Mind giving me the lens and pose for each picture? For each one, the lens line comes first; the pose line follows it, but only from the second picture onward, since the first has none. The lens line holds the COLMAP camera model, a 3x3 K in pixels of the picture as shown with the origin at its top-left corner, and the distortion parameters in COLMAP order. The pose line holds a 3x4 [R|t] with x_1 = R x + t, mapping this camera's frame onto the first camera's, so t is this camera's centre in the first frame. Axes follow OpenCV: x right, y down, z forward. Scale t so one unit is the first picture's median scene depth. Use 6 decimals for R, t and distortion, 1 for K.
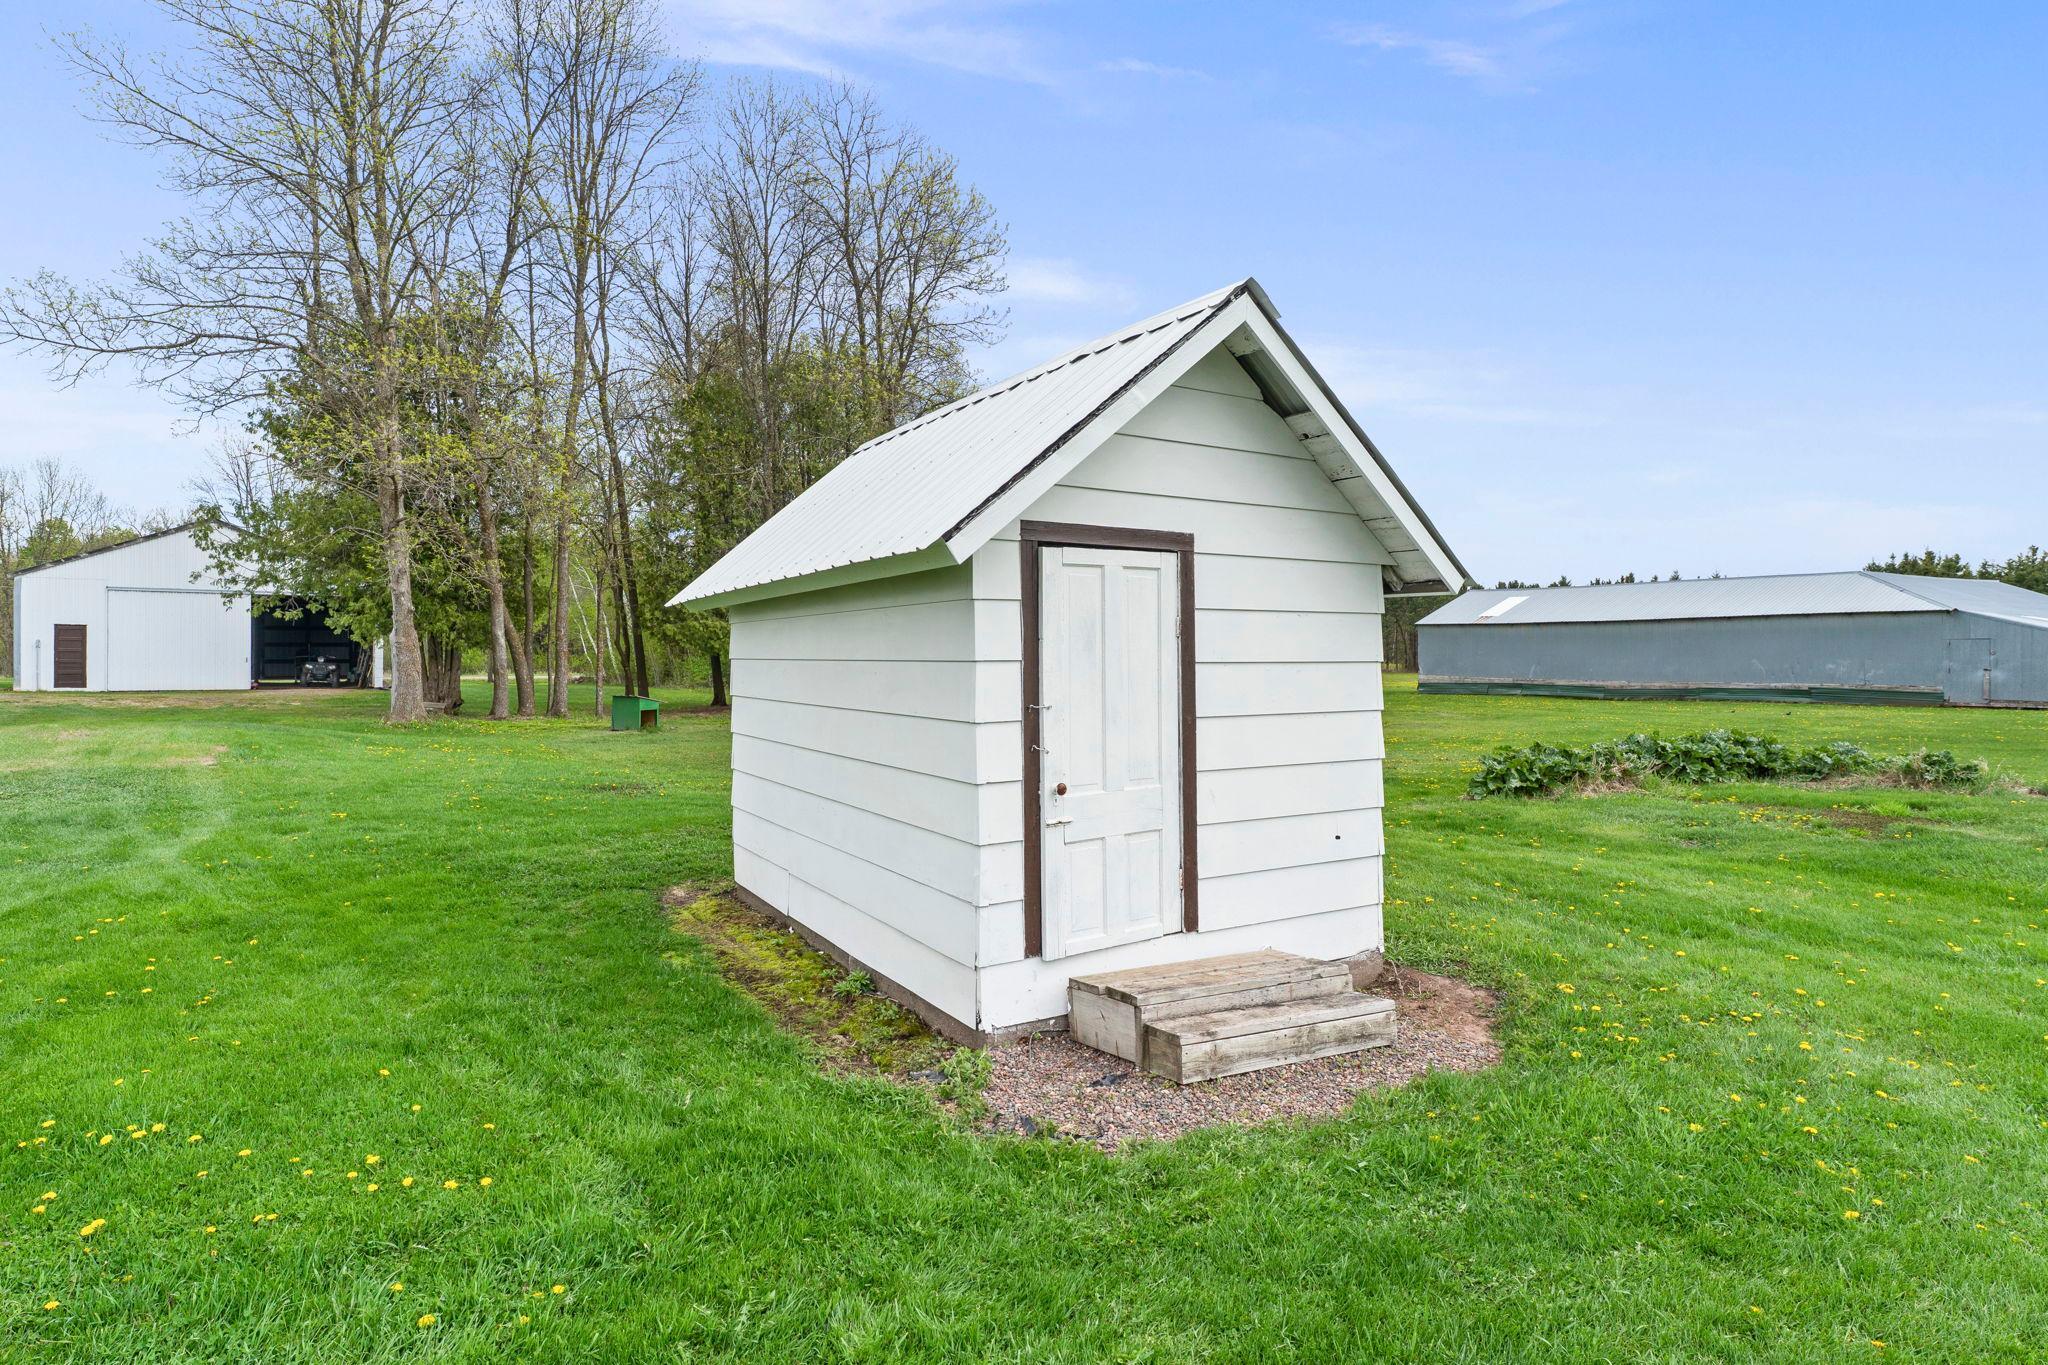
lens RADIAL K [[1077.8, 0, 1022.6], [0, 1077.8, 662.3], [0, 0, 1]] dist [0.000216, -0.000211]
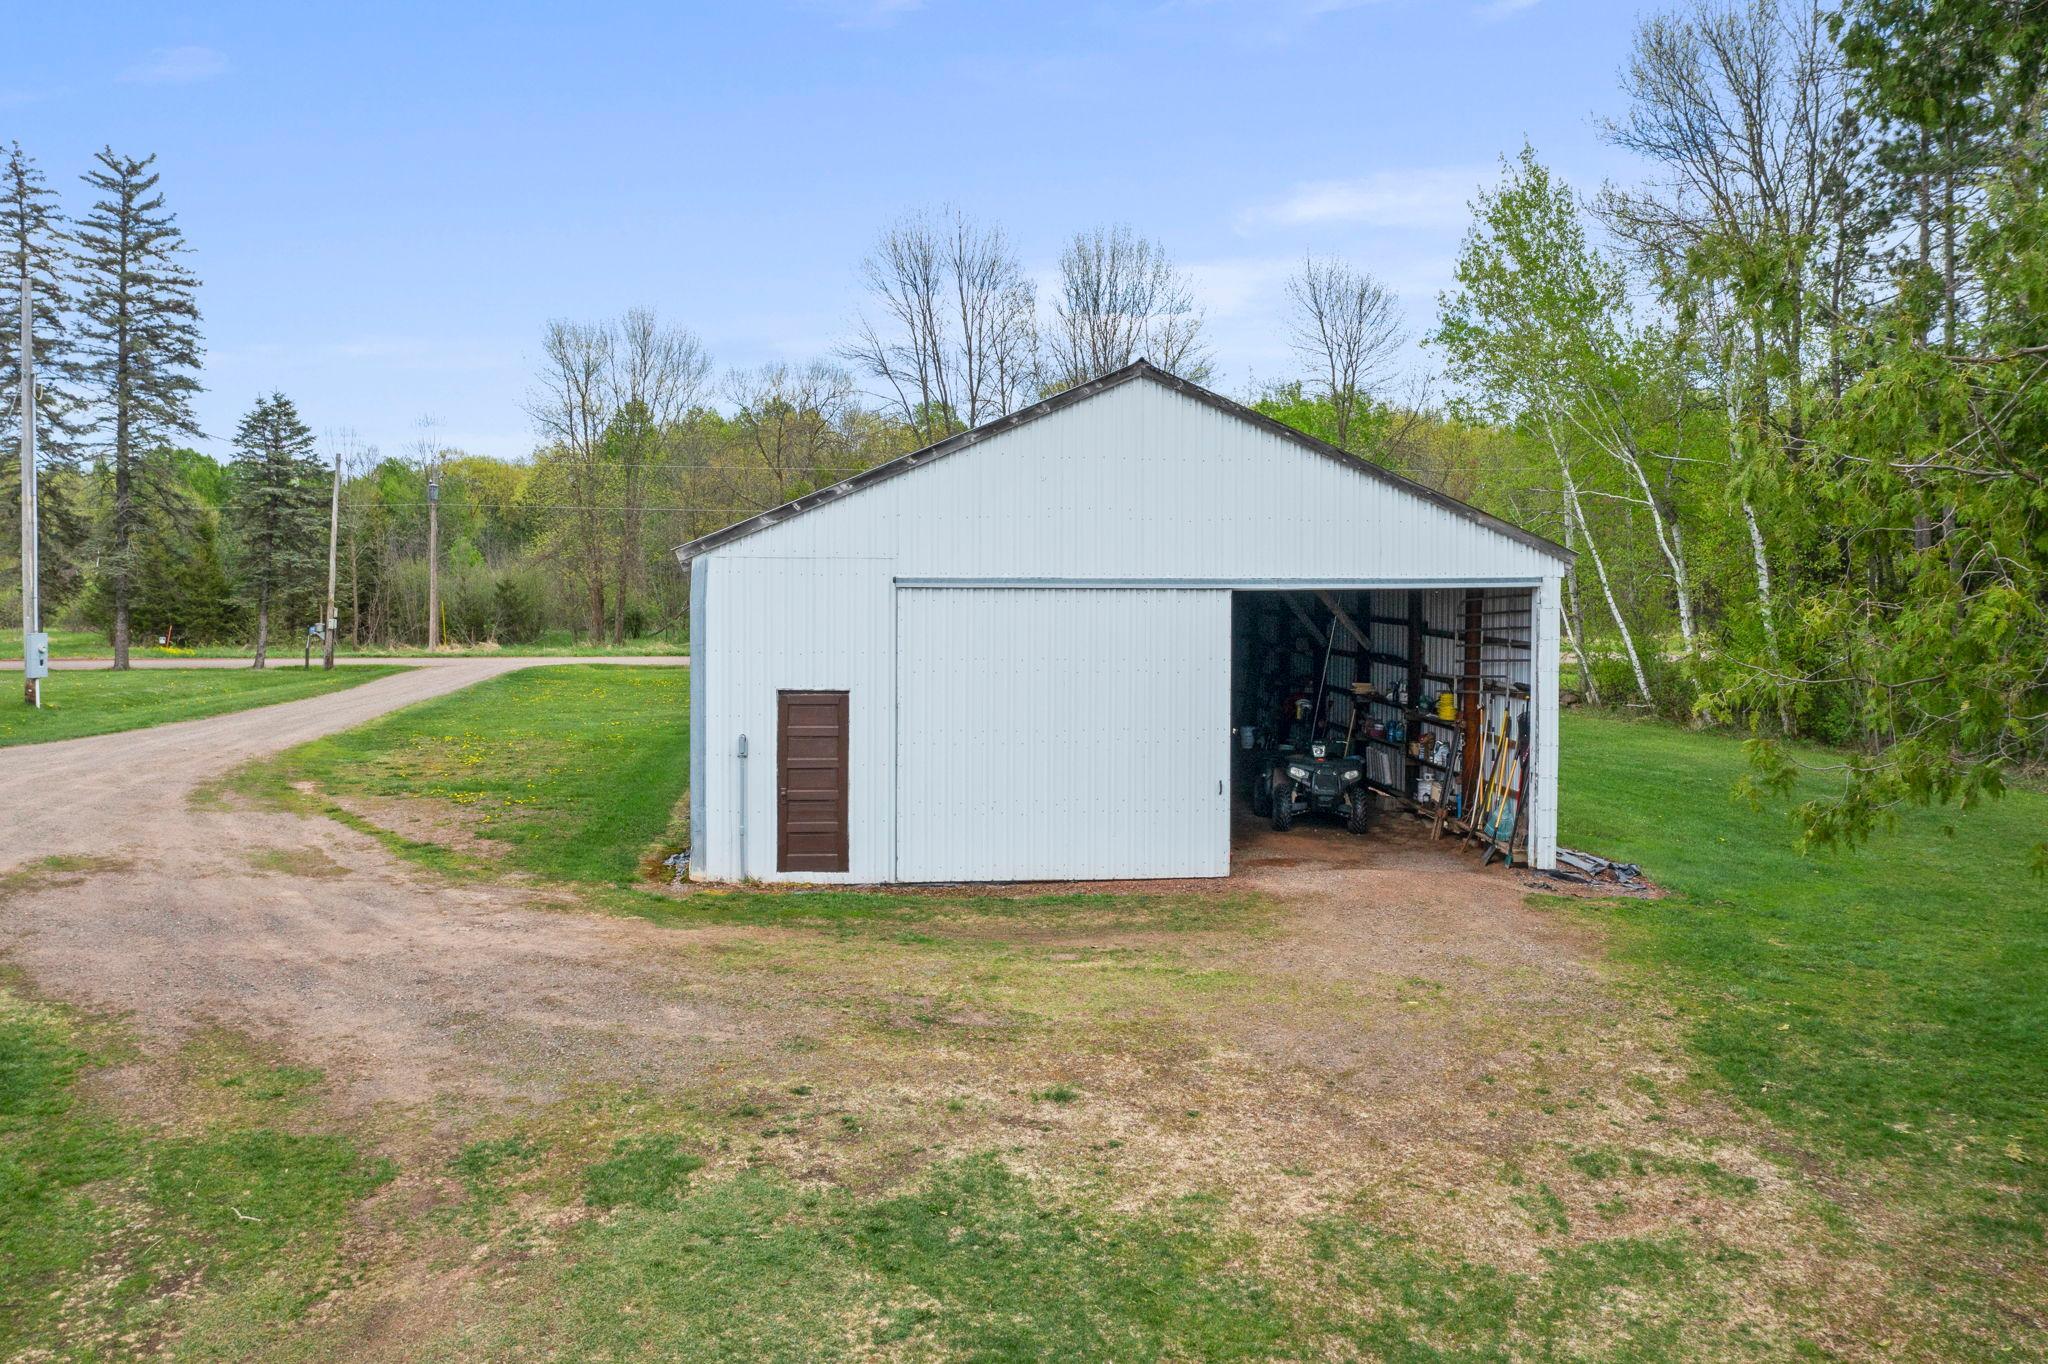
lens RADIAL K [[1620.6, 0, 1015.6], [0, 1620.6, 698.6], [0, 0, 1]] dist [-0.023143, -0.000139]
pose [[0.825960, 0.027472, -0.563060, -0.530837], [-0.006832, 0.999226, 0.038730, -0.052438], [0.563688, -0.028143, 0.825508, 0.600253]]
